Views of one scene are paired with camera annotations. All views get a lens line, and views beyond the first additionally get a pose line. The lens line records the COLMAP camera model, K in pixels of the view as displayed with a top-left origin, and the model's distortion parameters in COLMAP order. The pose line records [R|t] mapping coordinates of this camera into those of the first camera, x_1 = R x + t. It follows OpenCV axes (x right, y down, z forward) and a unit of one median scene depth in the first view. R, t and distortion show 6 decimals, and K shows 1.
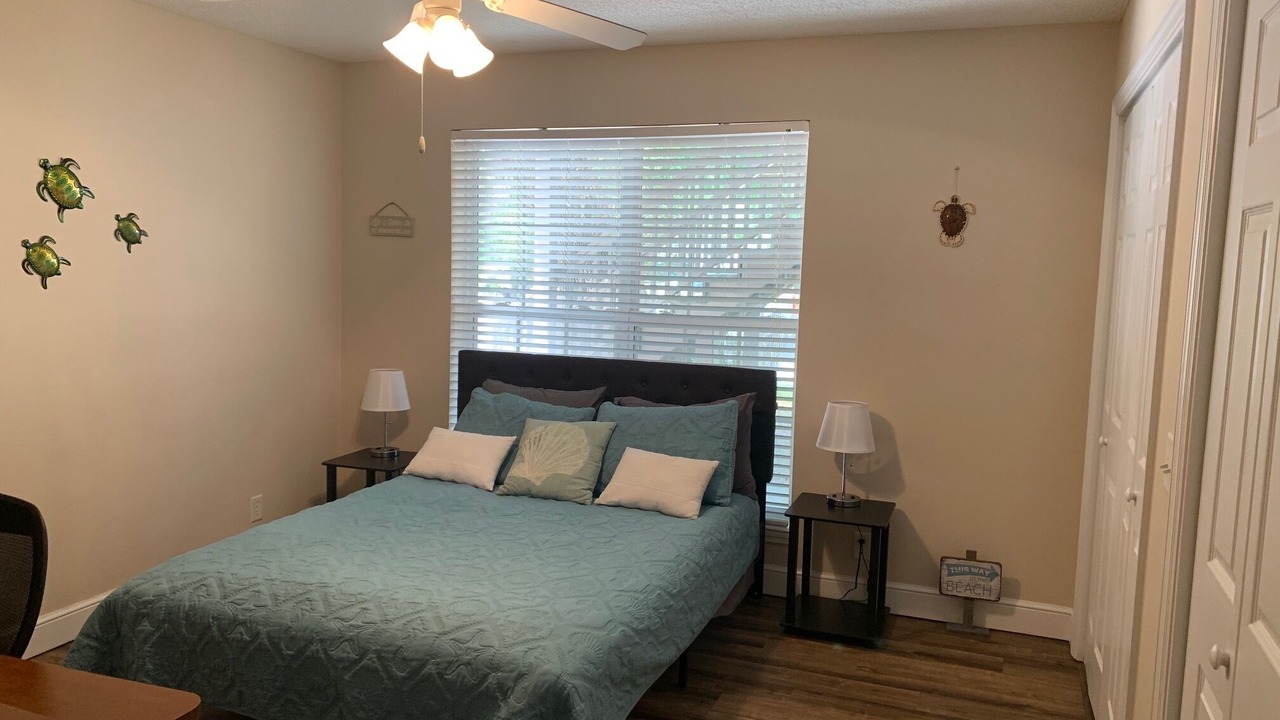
lens RADIAL K [[970.5, 0, 632.0], [0, 970.5, 359.2], [0, 0, 1]] dist [0.009629, -0.006210]
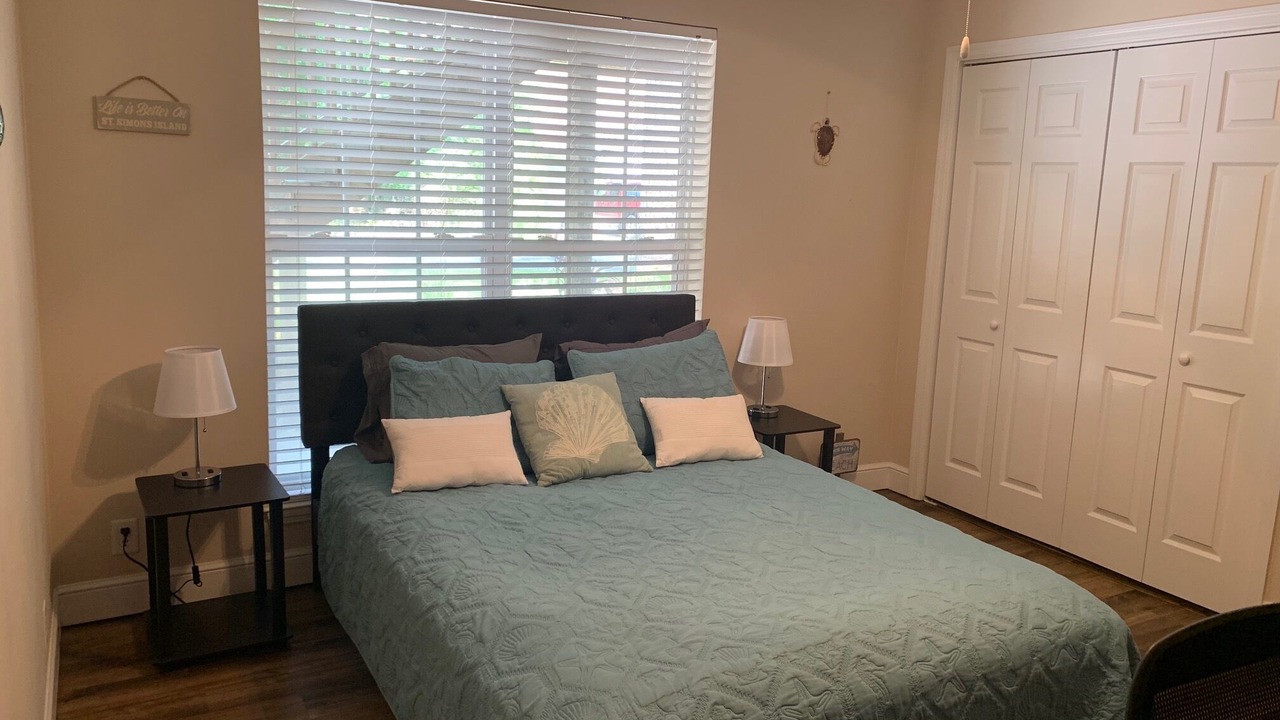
lens RADIAL K [[970.5, 0, 634.1], [0, 970.5, 357.7], [0, 0, 1]] dist [0.009629, -0.006210]
pose [[0.643979, -0.138909, 0.752327, -0.543880], [0.064390, 0.989730, 0.127626, -0.045867], [-0.762329, -0.033747, 0.646310, 0.374283]]
